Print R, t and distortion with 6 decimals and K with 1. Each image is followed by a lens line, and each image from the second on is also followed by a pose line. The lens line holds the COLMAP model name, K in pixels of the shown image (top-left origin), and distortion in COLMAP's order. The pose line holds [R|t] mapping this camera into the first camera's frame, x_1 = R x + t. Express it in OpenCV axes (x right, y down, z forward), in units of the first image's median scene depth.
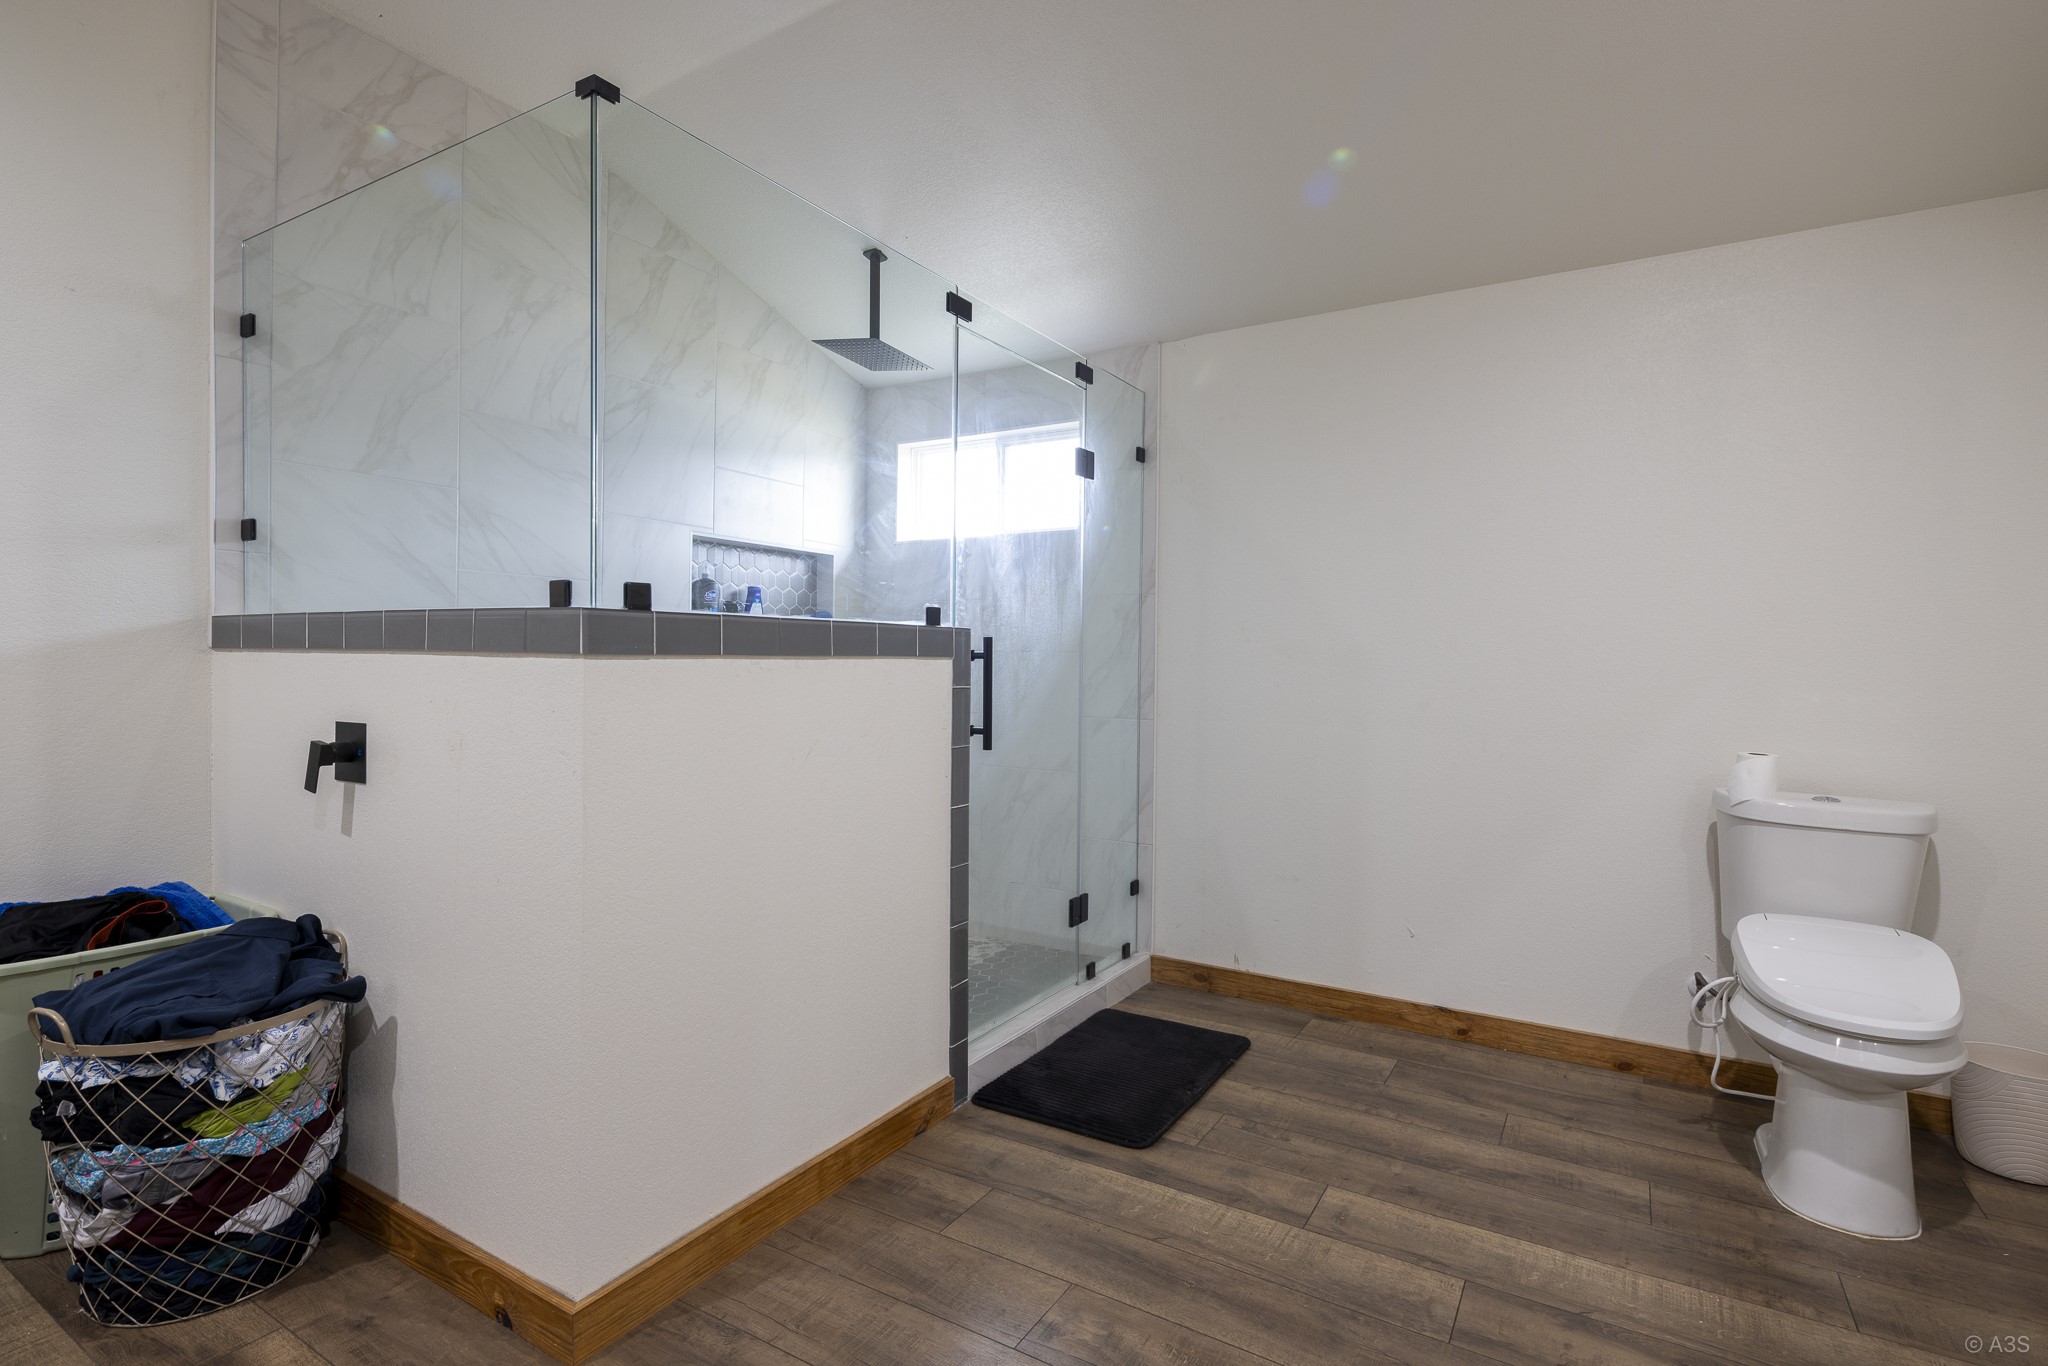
lens RADIAL K [[991.6, 0, 1026.9], [0, 991.6, 677.0], [0, 0, 1]] dist [0.001853, 0.000324]
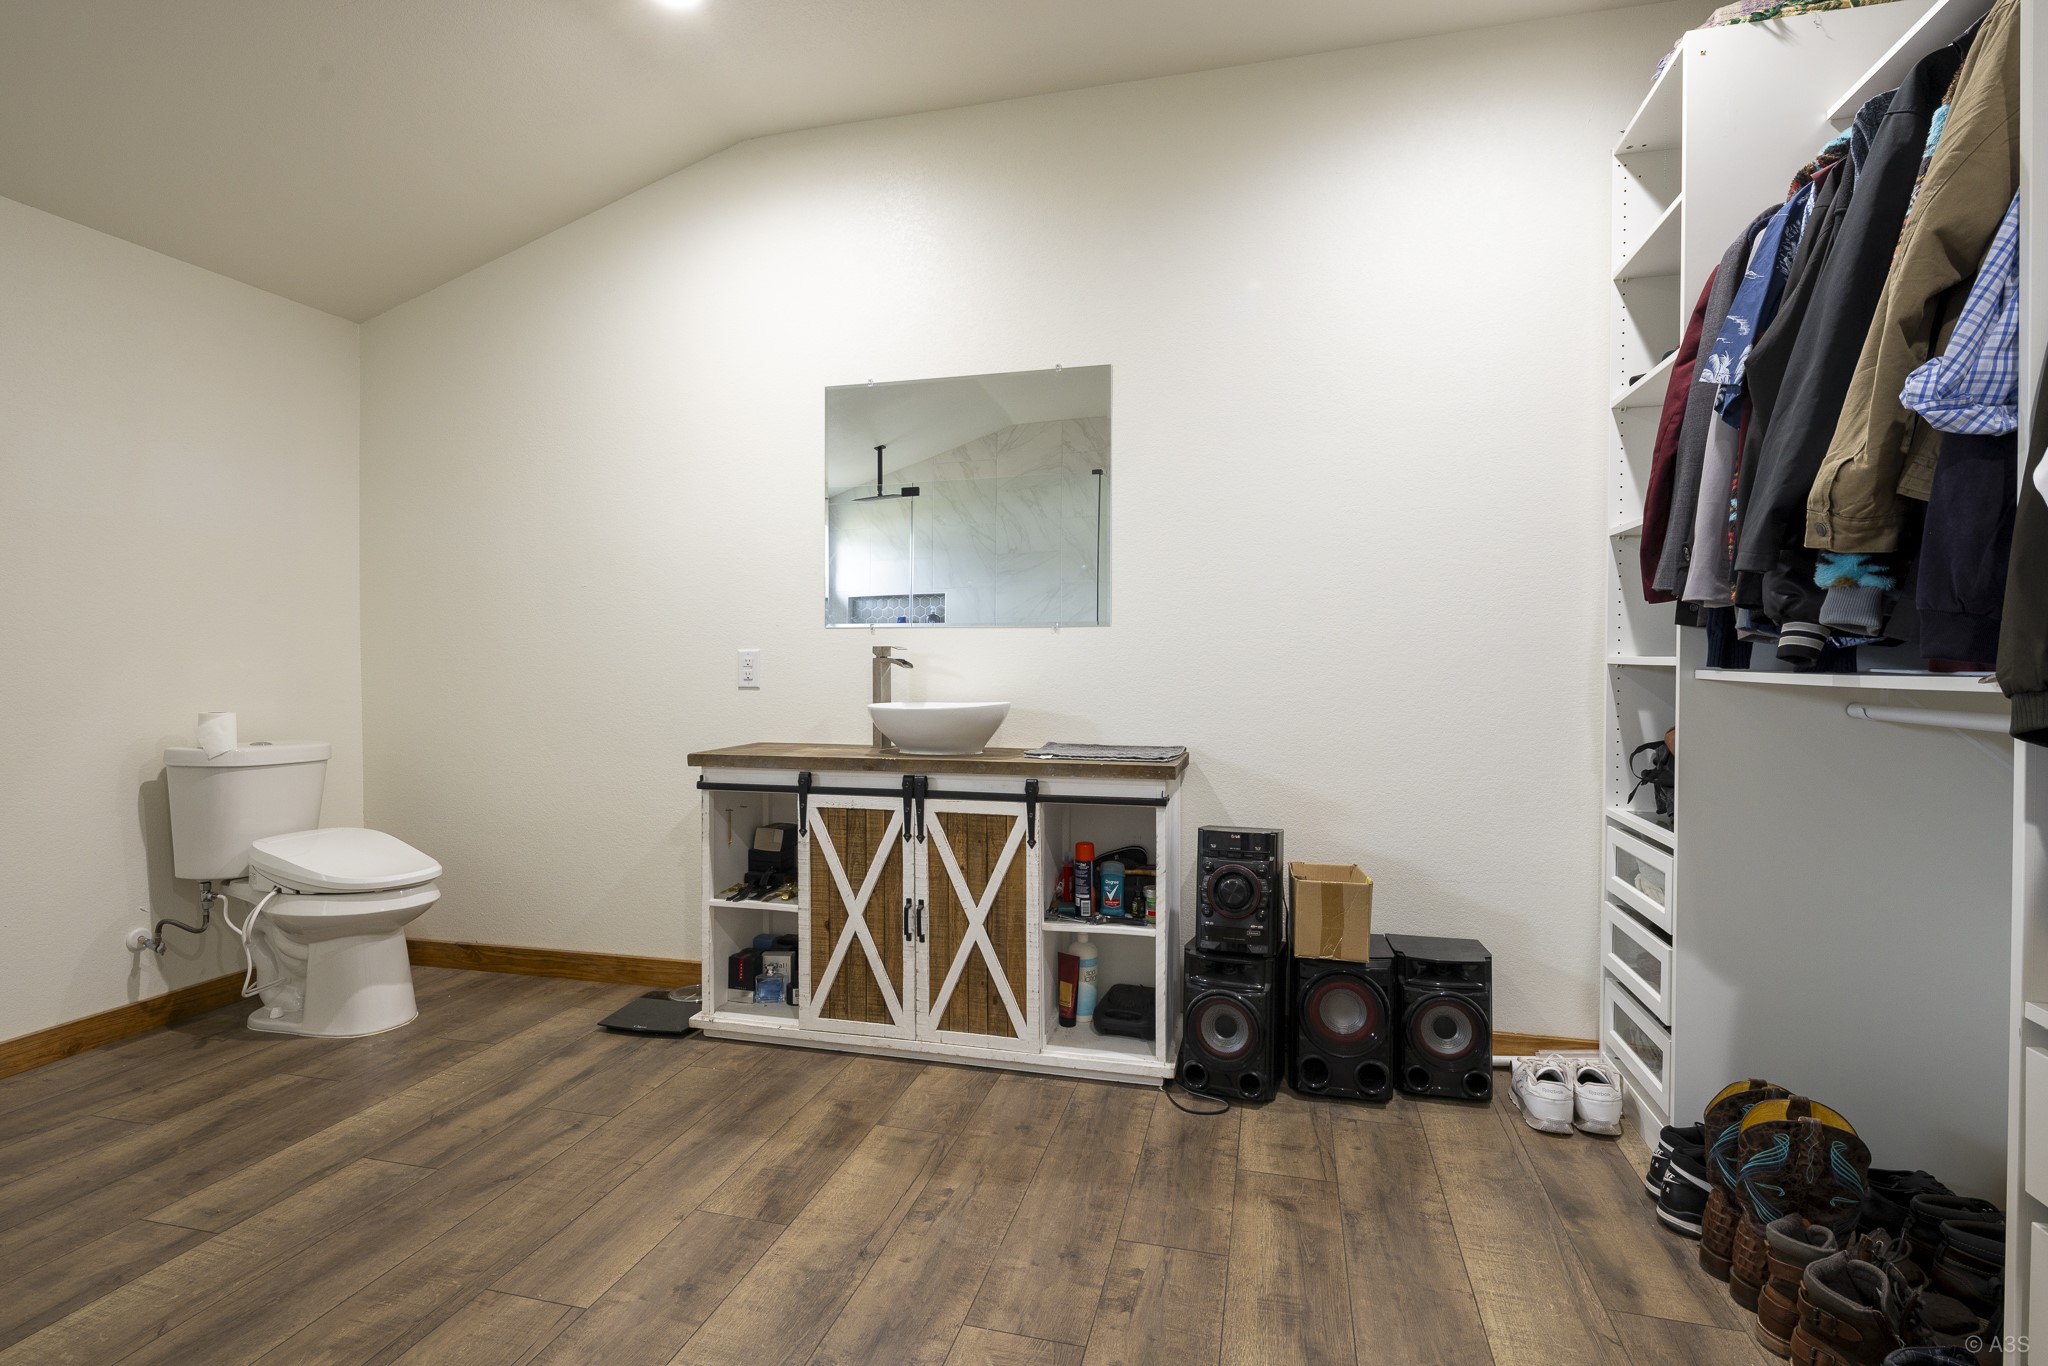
lens RADIAL K [[991.6, 0, 1026.0], [0, 991.6, 677.5], [0, 0, 1]] dist [0.001853, 0.000324]
pose [[-0.300367, -0.022396, 0.953561, -0.742546], [0.010120, 0.999593, 0.026665, 0.017194], [-0.953770, 0.017659, -0.300019, 0.496648]]
